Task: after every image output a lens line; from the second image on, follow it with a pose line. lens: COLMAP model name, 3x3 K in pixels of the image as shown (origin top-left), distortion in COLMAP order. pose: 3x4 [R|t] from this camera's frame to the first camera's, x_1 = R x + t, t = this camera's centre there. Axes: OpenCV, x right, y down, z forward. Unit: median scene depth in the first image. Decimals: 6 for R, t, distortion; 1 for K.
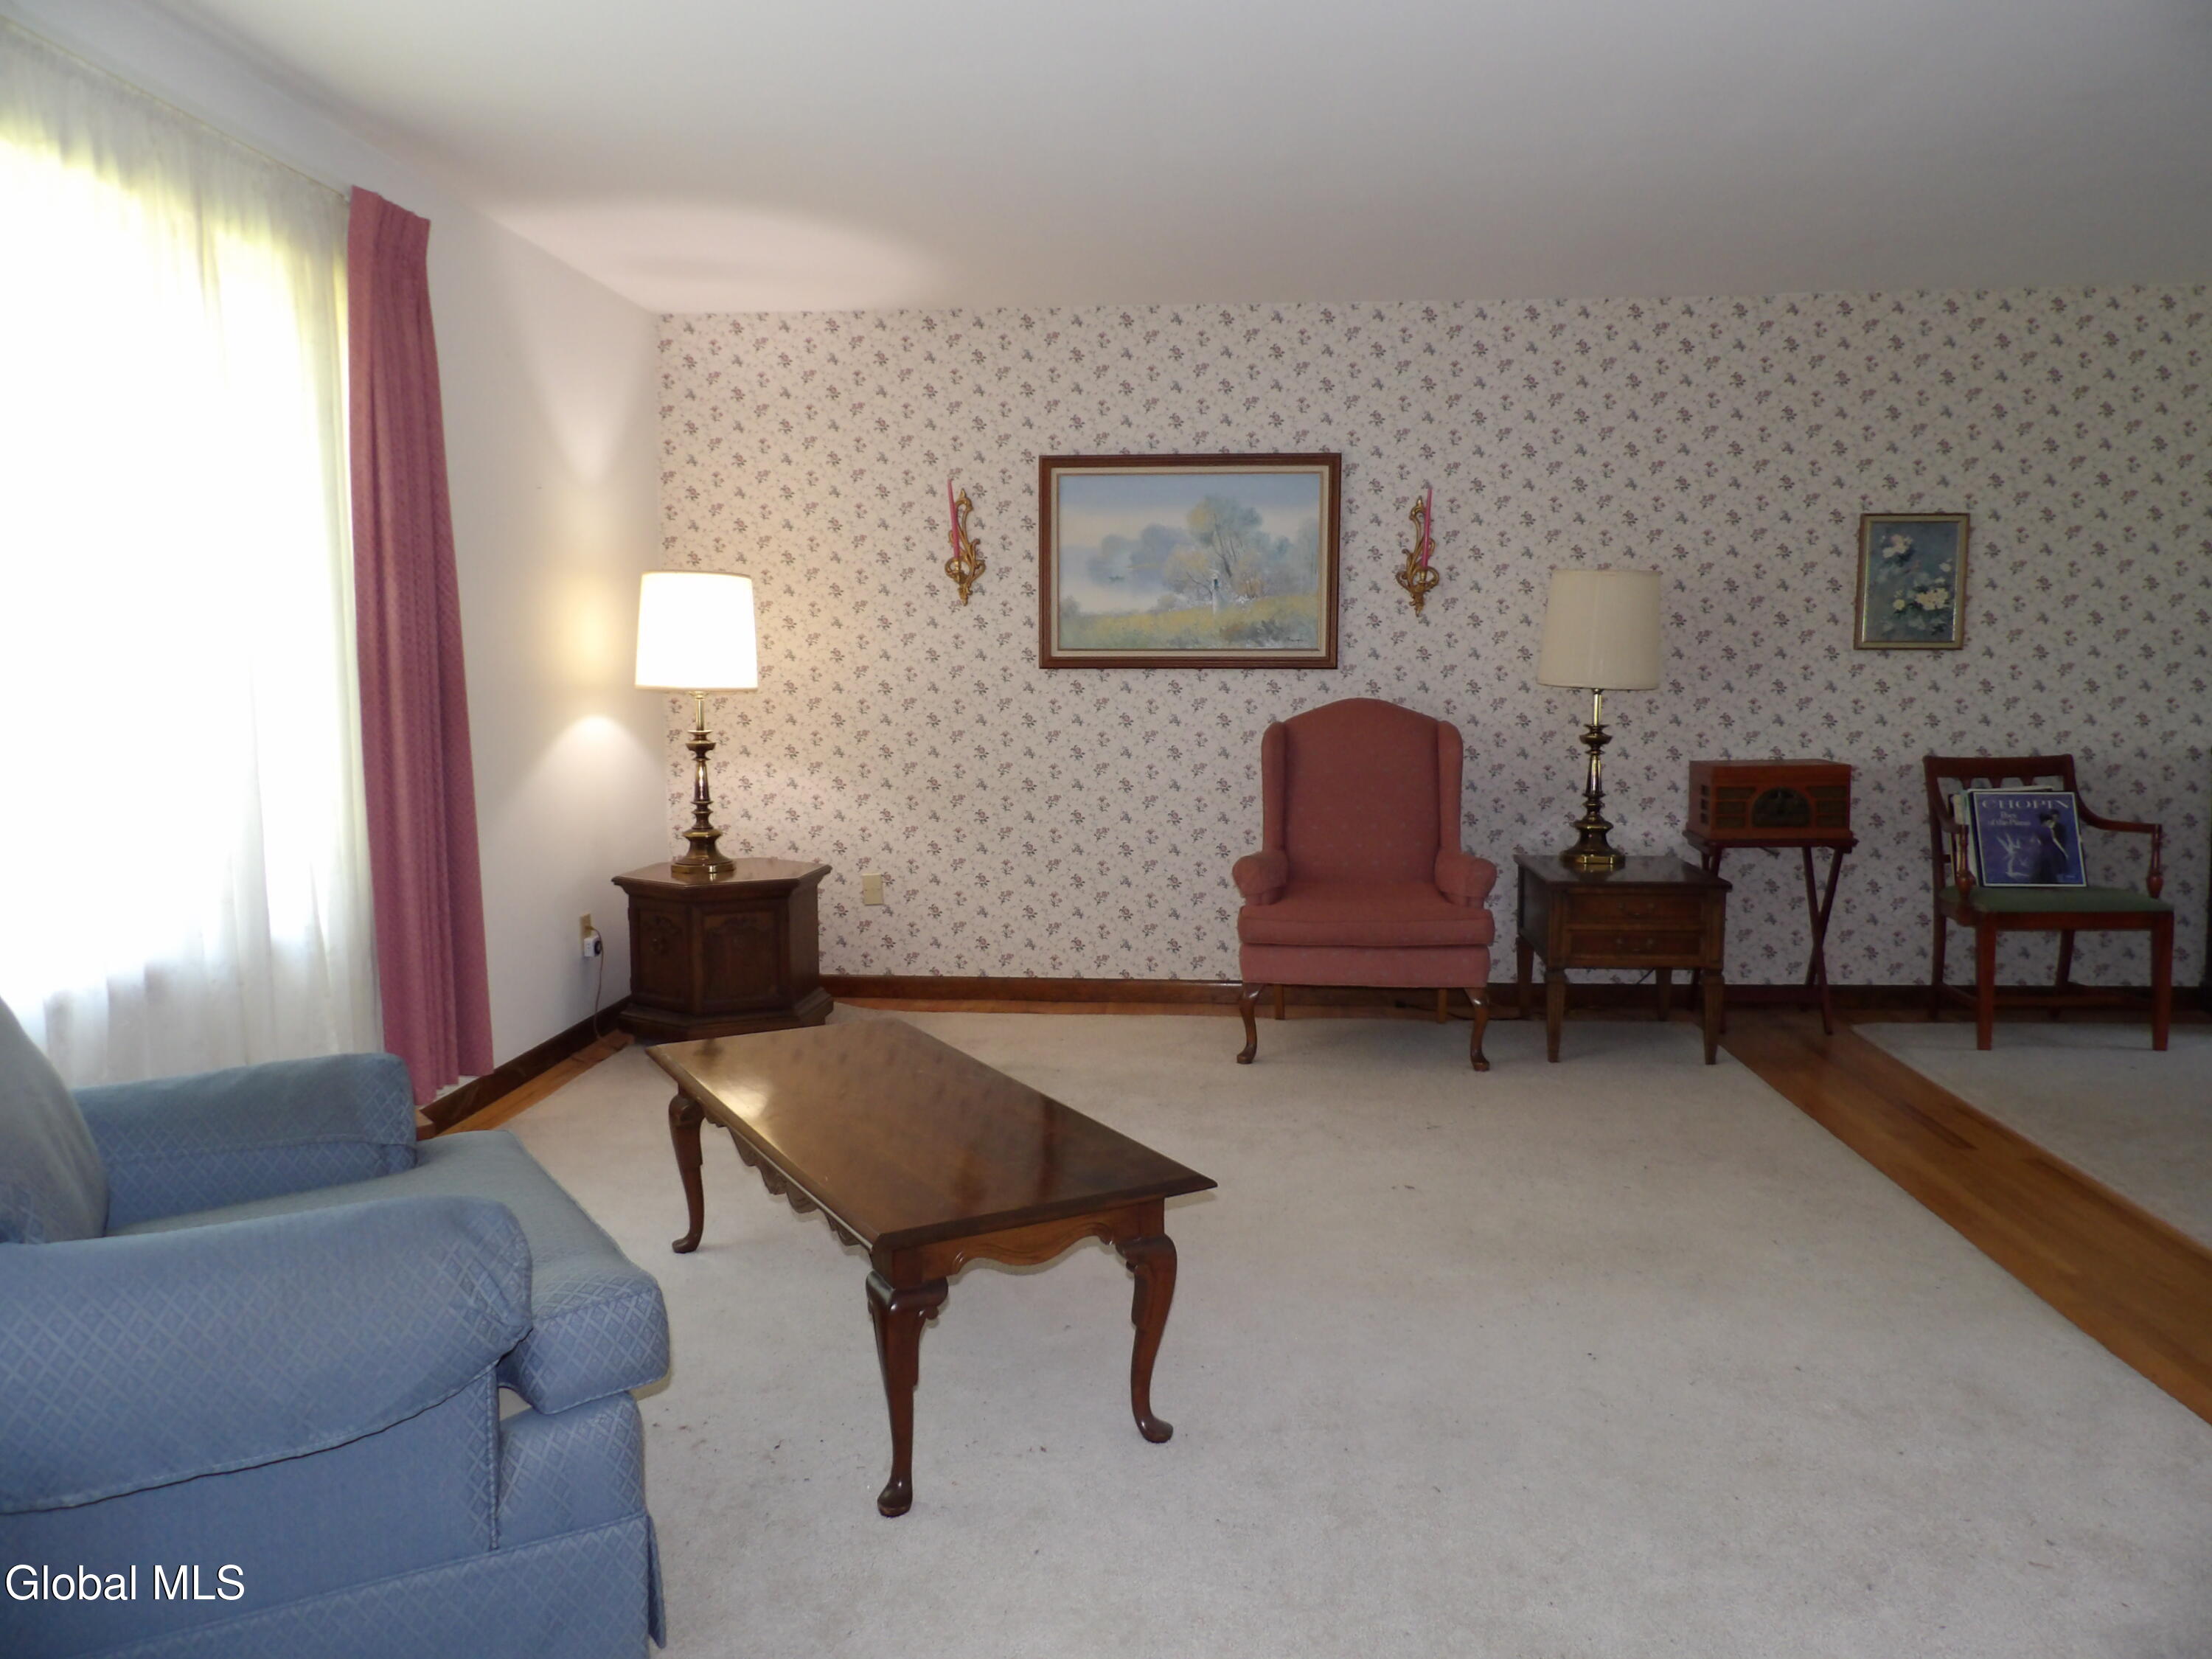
lens RADIAL K [[1592.0, 0, 1118.0], [0, 1592.0, 832.0], [0, 0, 1]] dist [-0.027429, 0.042965]
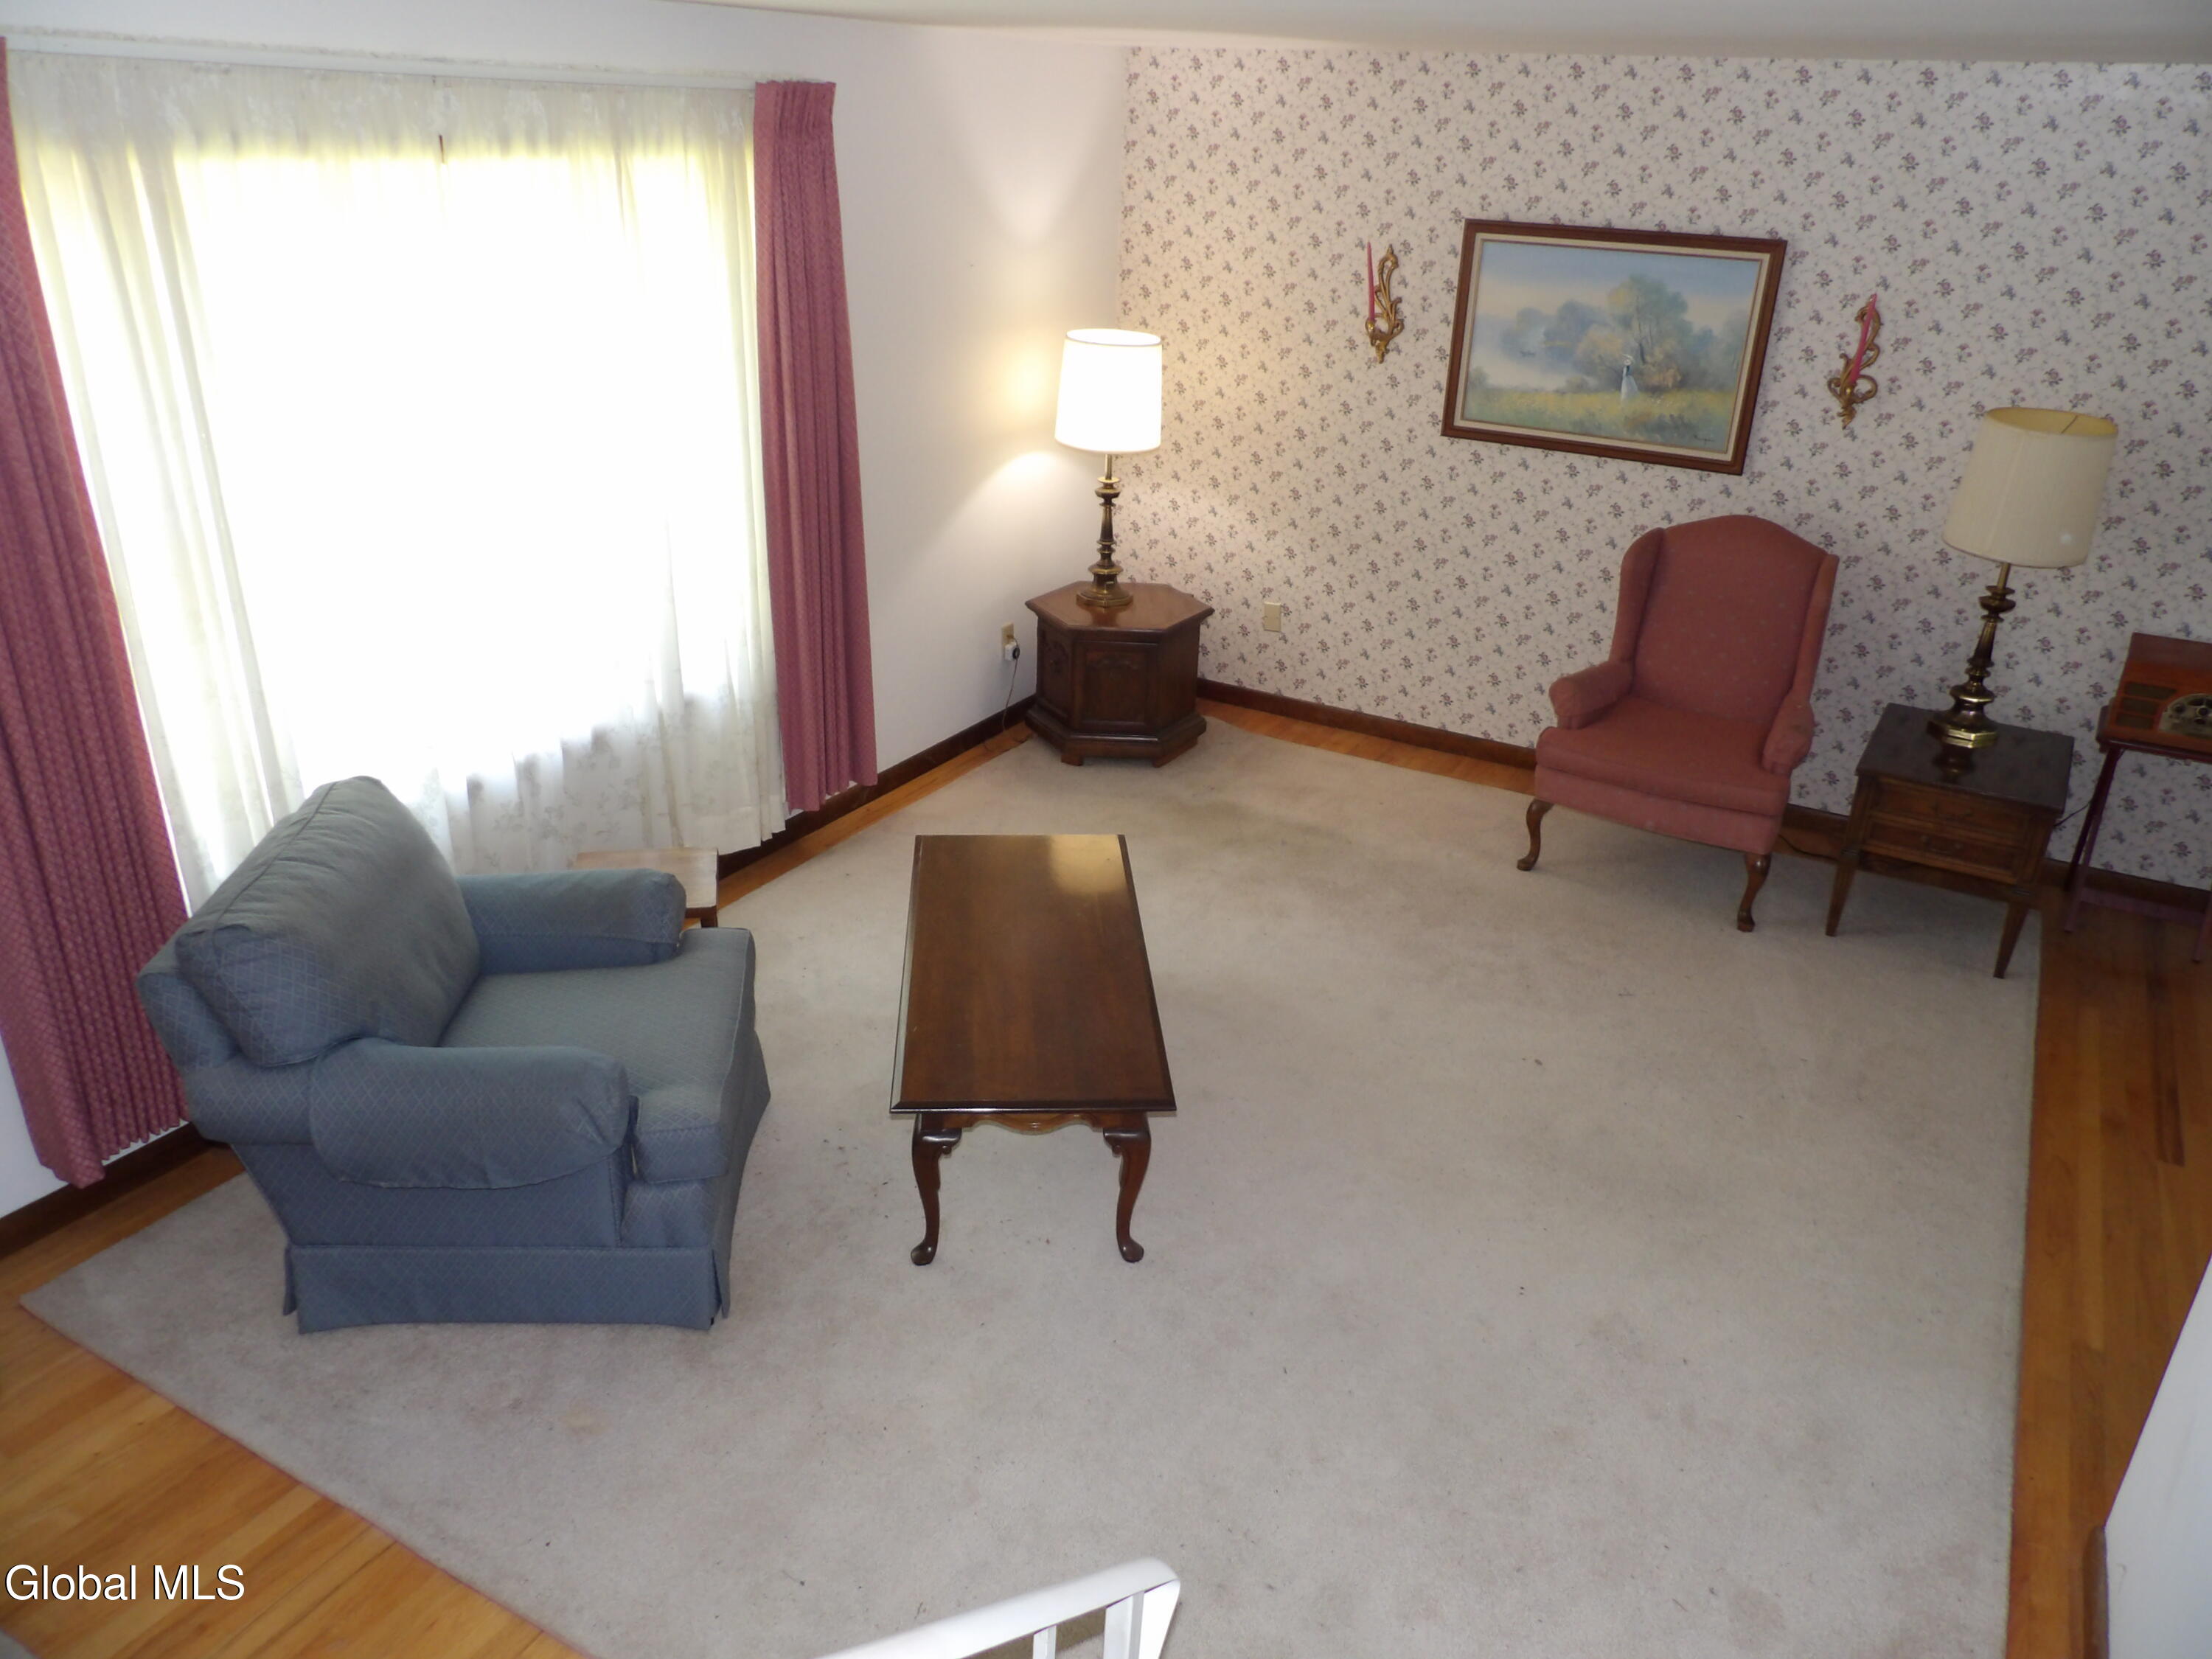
lens RADIAL K [[1592.0, 0, 1127.4], [0, 1592.0, 824.5], [0, 0, 1]] dist [-0.027429, 0.042965]
pose [[0.902086, 0.206872, -0.378742, 0.209653], [-0.080284, 0.942743, 0.323714, -0.183971], [0.424023, -0.261611, 0.867043, -0.033693]]
